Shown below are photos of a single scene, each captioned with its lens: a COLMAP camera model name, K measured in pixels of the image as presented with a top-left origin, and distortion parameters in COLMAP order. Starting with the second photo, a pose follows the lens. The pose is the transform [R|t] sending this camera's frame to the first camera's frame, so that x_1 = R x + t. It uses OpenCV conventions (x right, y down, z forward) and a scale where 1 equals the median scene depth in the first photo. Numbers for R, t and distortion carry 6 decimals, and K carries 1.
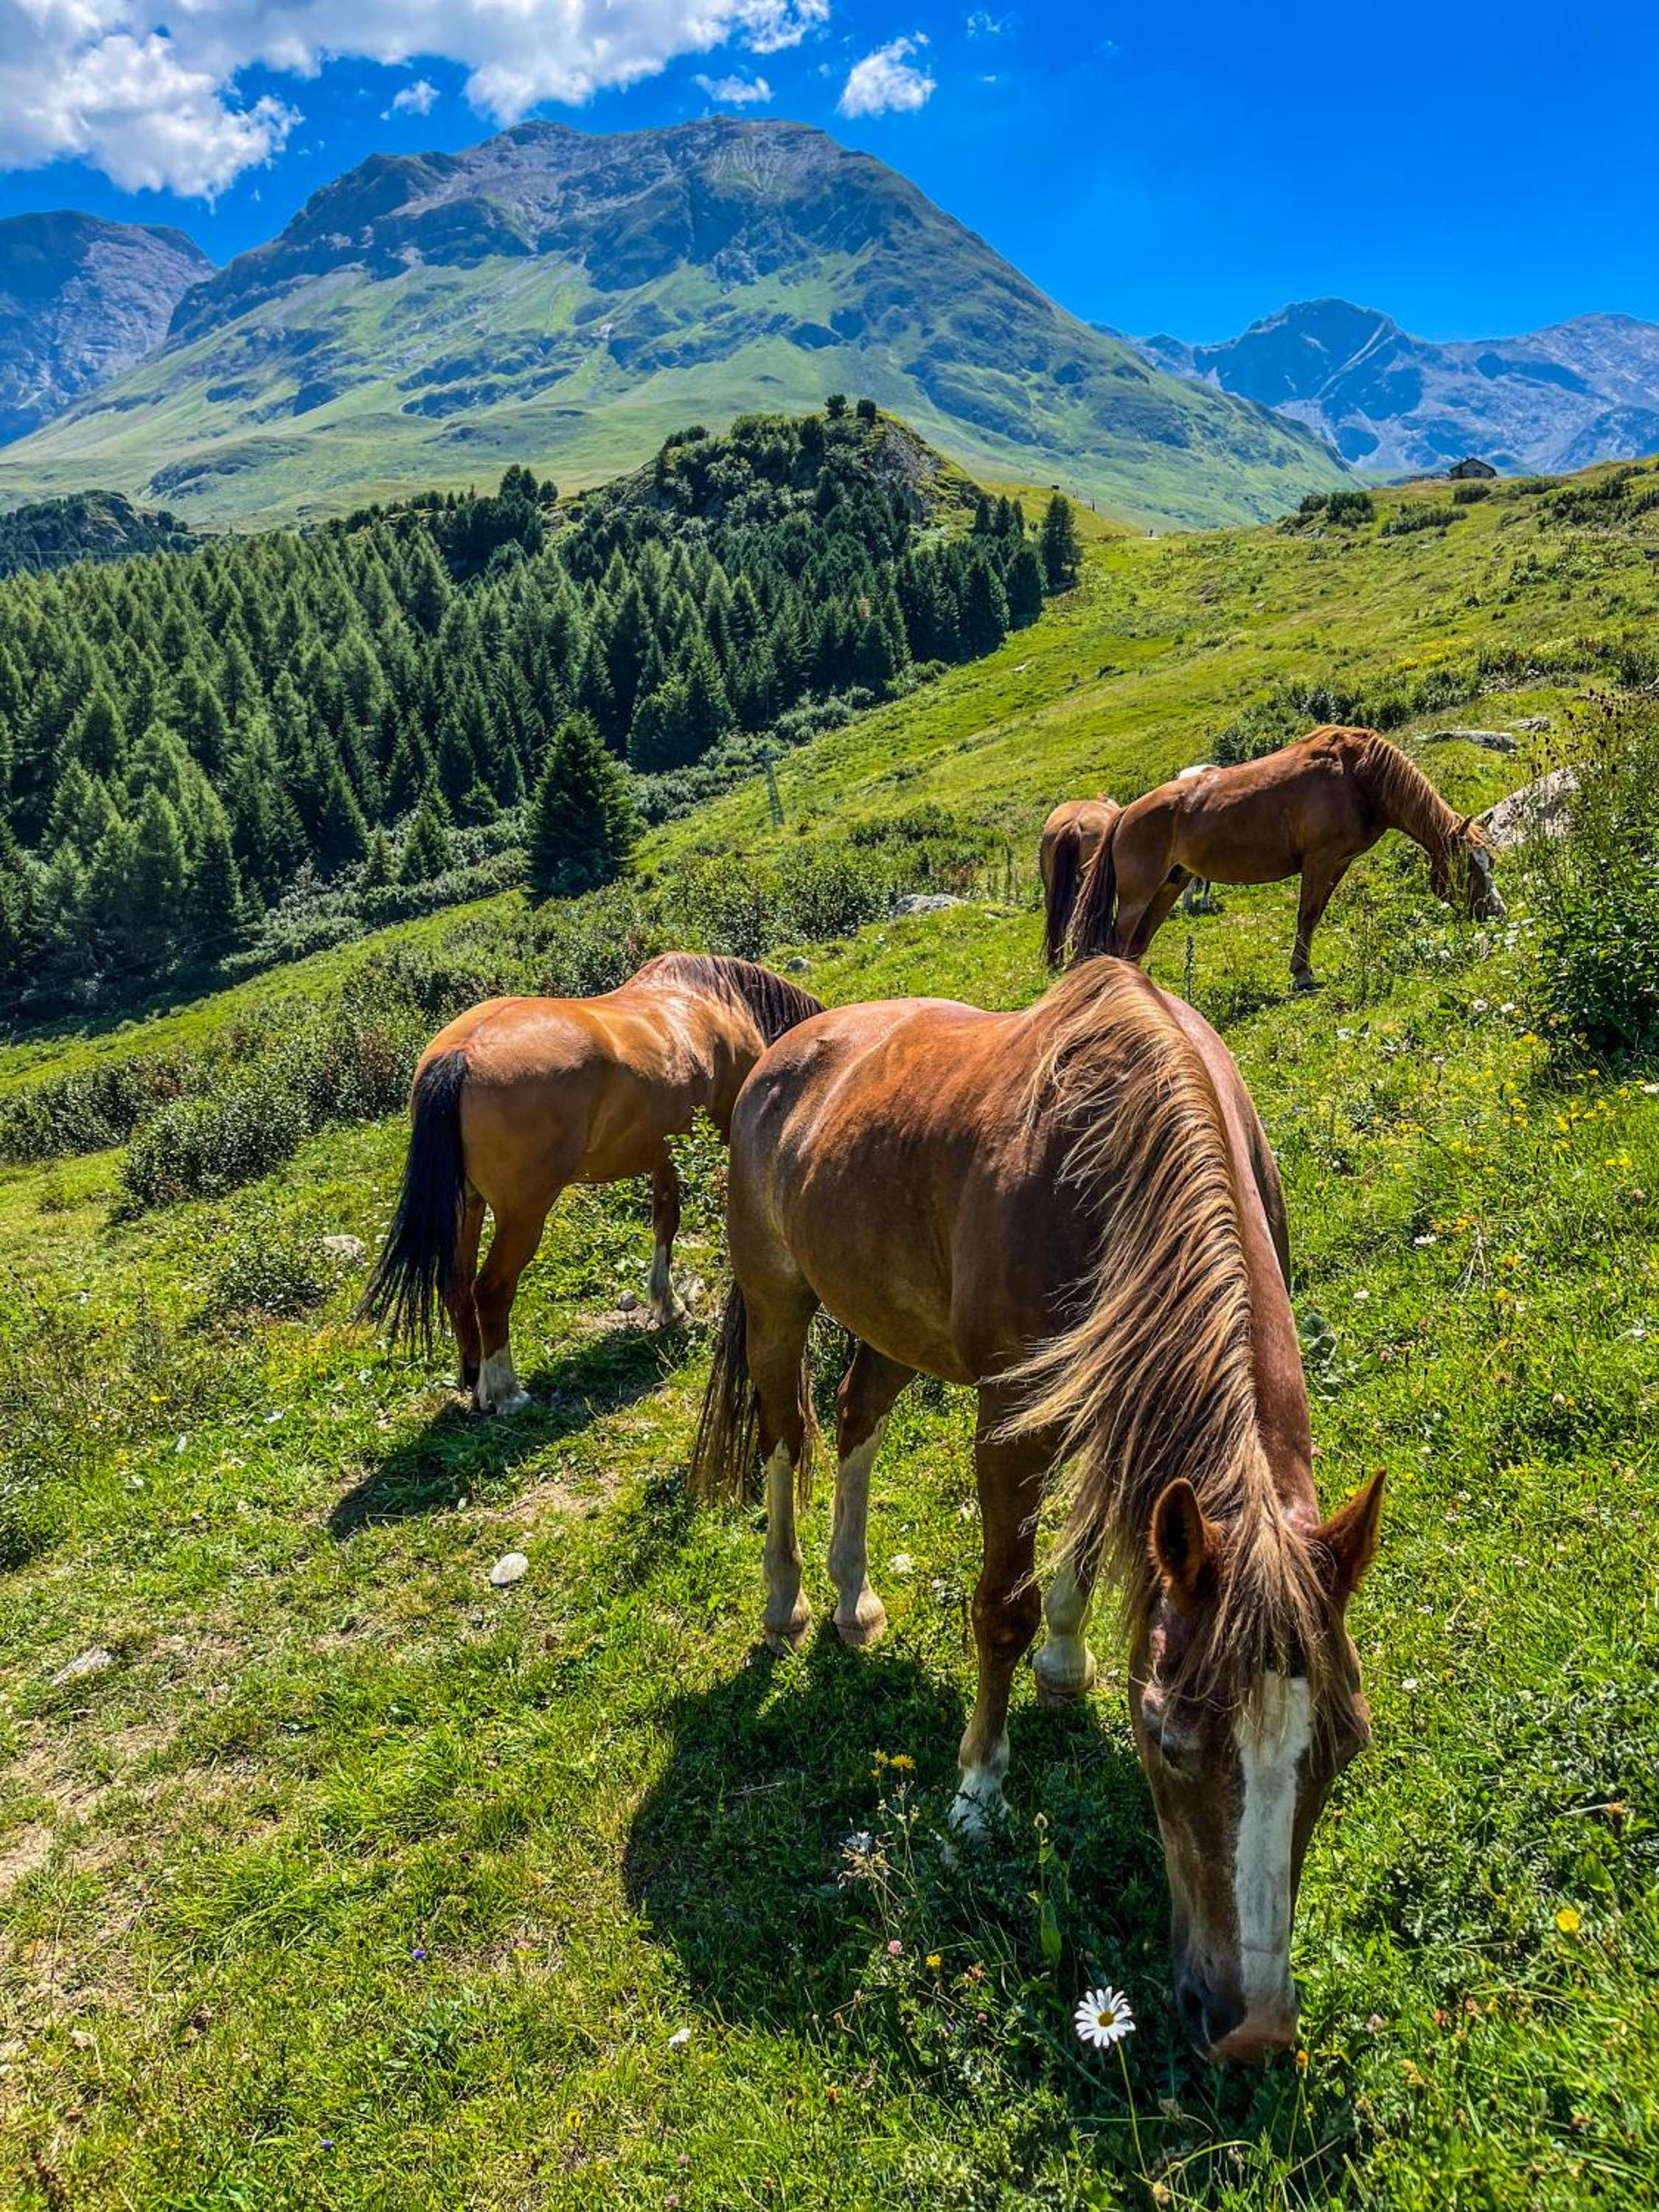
lens RADIAL K [[1702.0, 0, 832.1], [0, 1702.0, 1119.8], [0, 0, 1]] dist [0.018207, -0.026468]
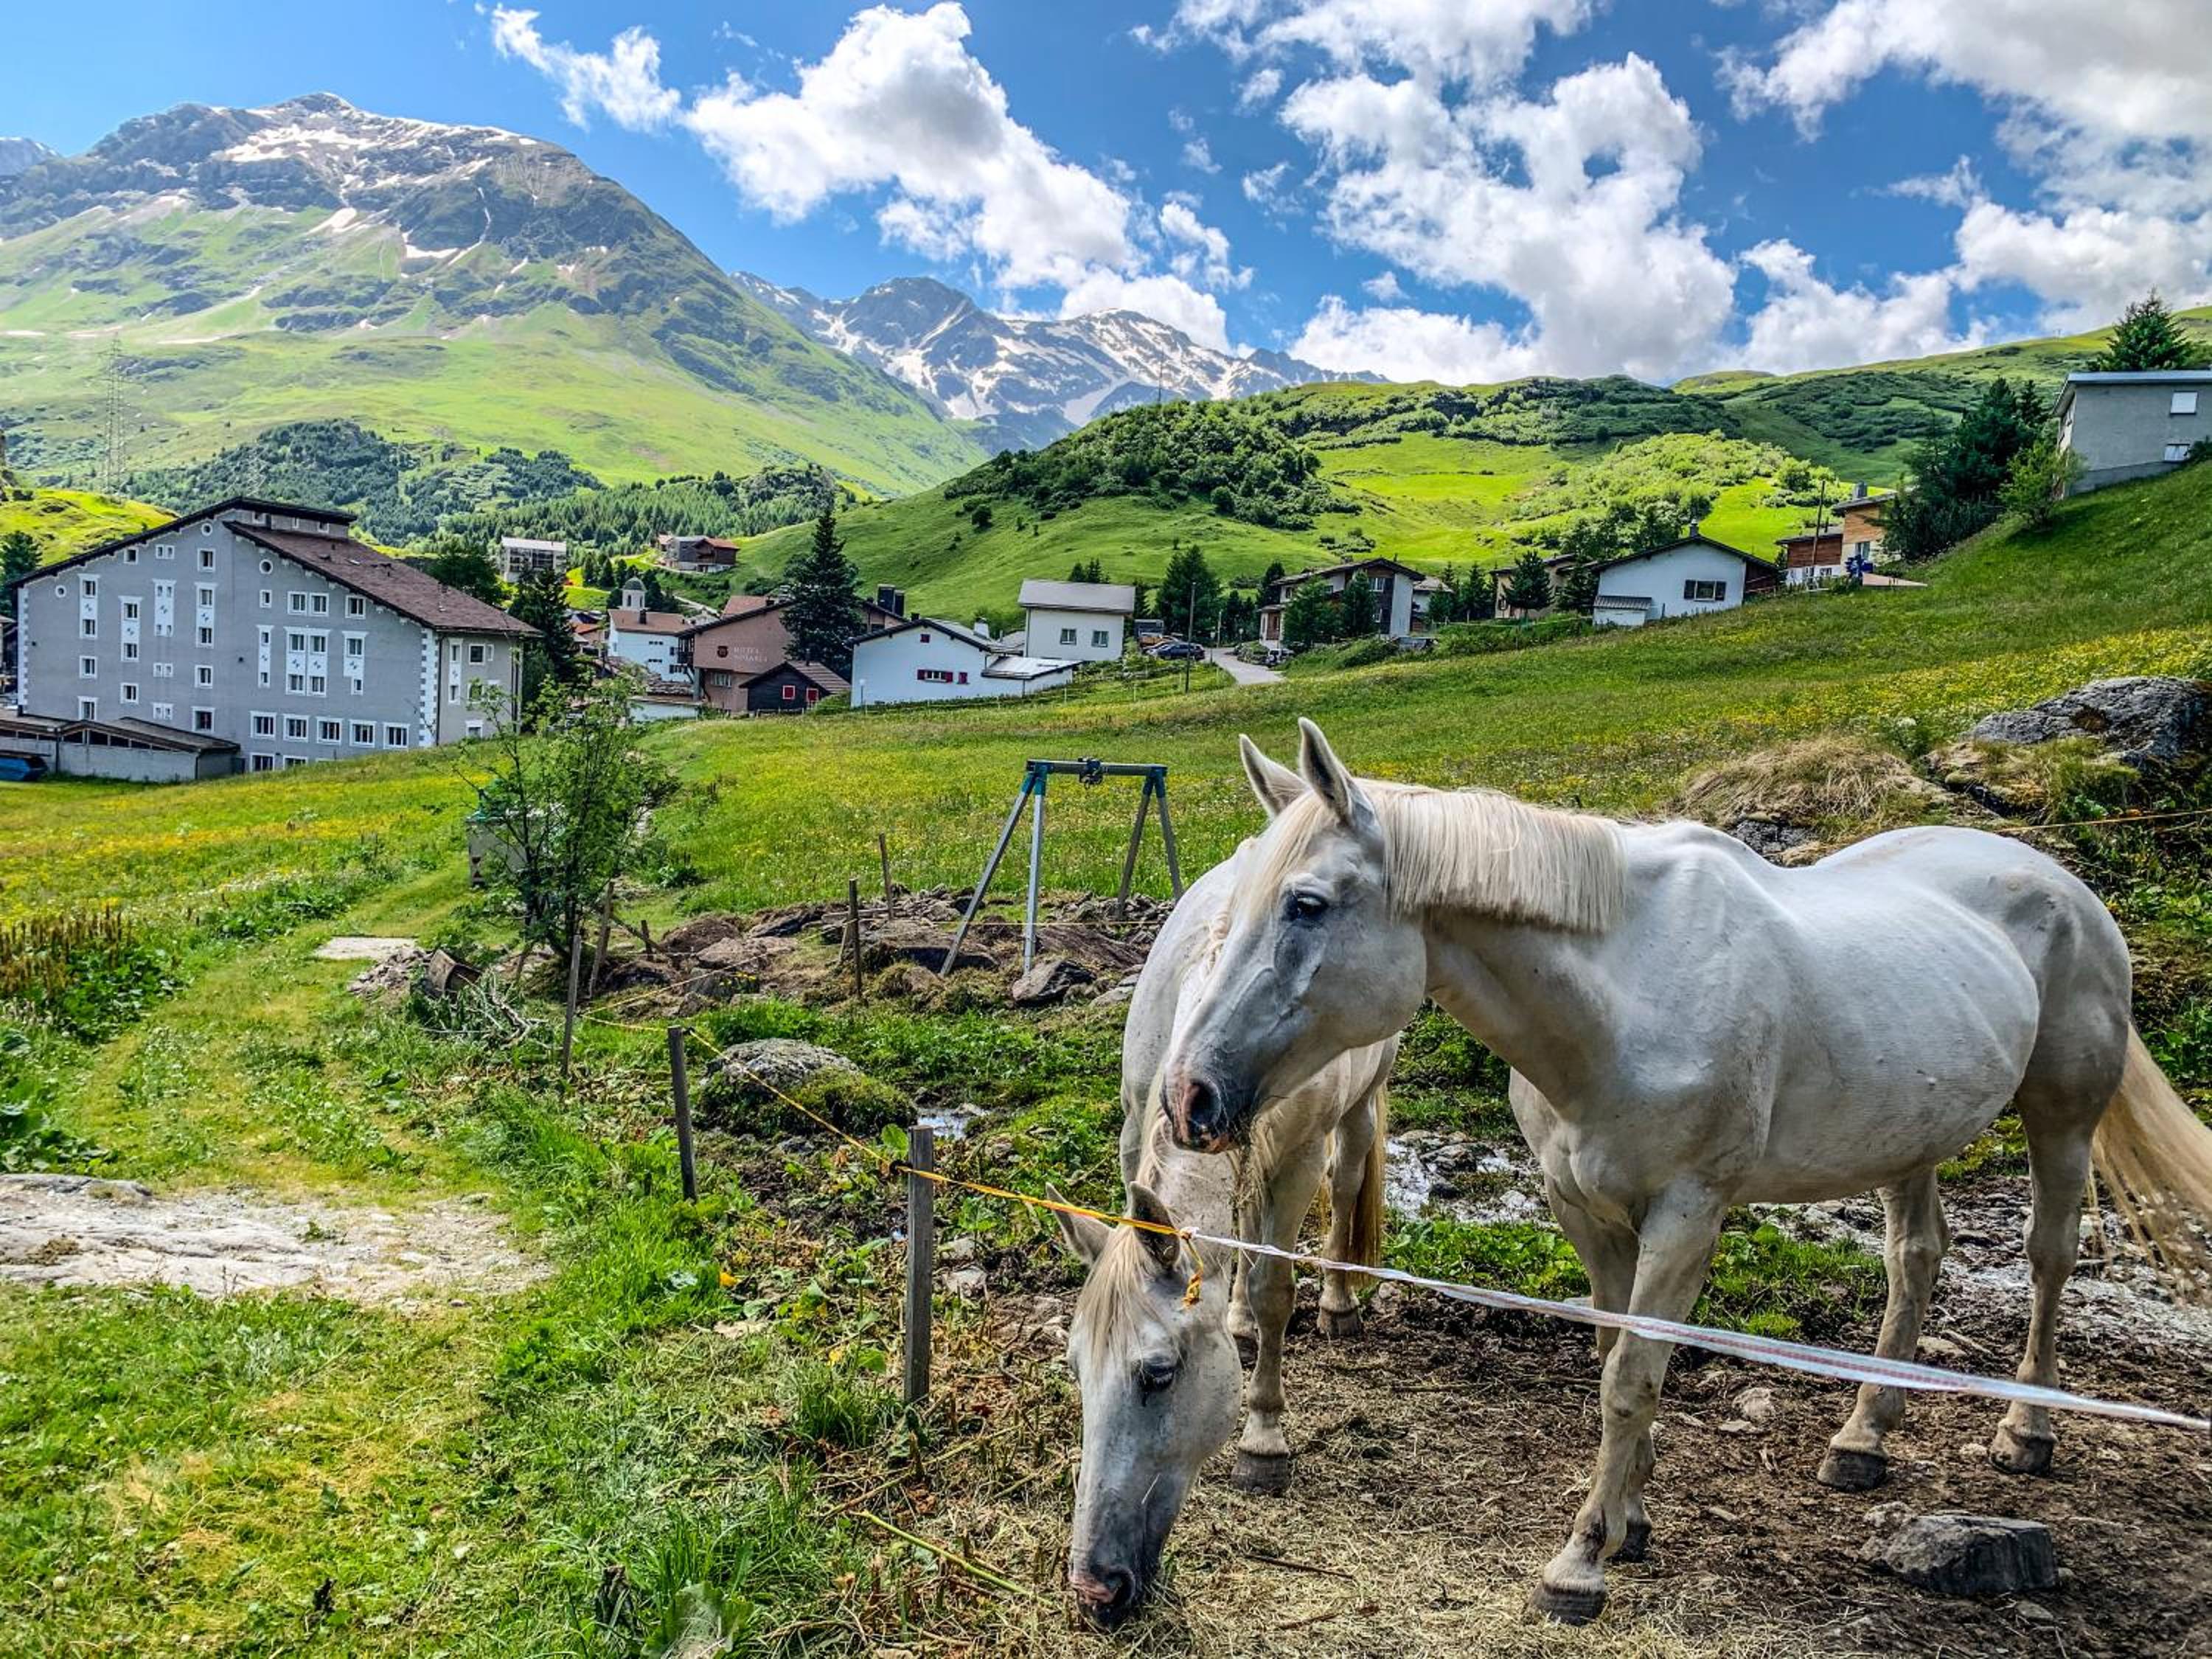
lens RADIAL K [[1702.0, 0, 1106.0], [0, 1702.0, 864.8], [0, 0, 1]] dist [0.018207, -0.026468]
pose [[0.930387, -0.007566, 0.366502, -0.133000], [0.035515, 0.996944, -0.069575, 0.136760], [-0.364855, 0.077748, 0.927812, -0.478711]]
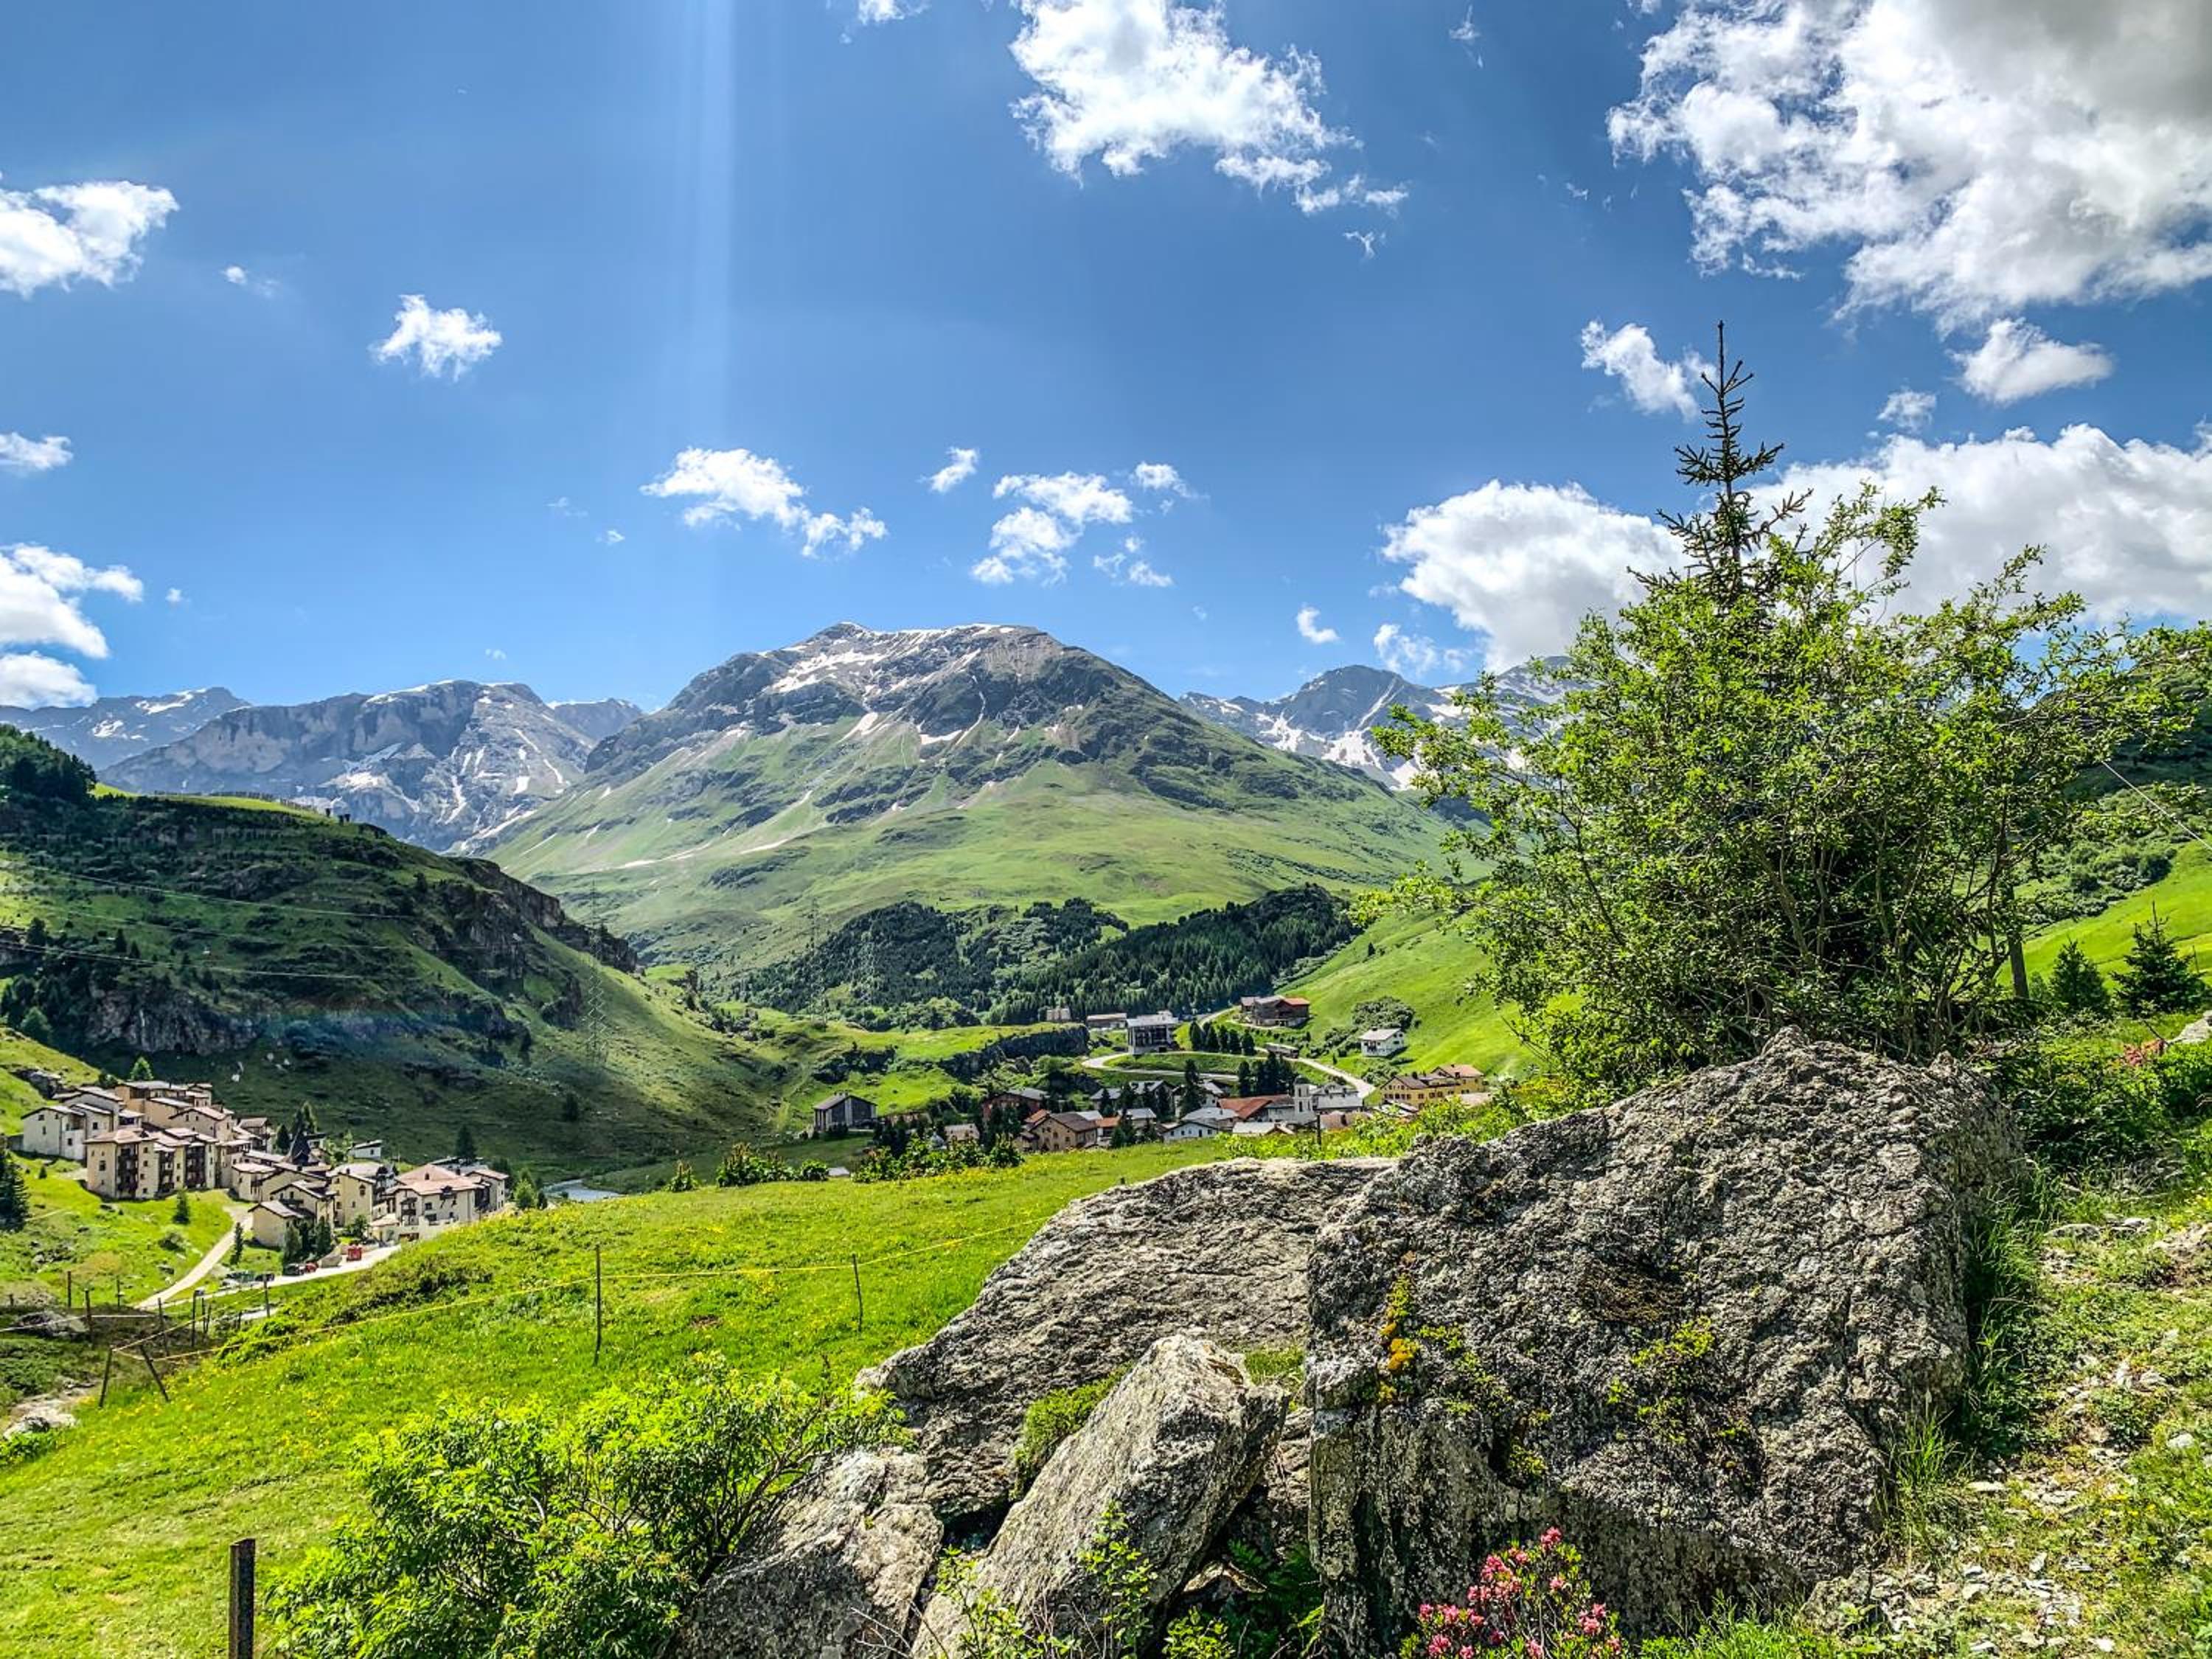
lens RADIAL K [[1702.0, 0, 1116.9], [0, 1702.0, 821.5], [0, 0, 1]] dist [0.018207, -0.026468]
pose [[0.989167, -0.085574, 0.119275, -0.166647], [0.119703, 0.940527, -0.317931, 0.133315], [-0.084975, 0.328764, 0.940581, -0.539986]]
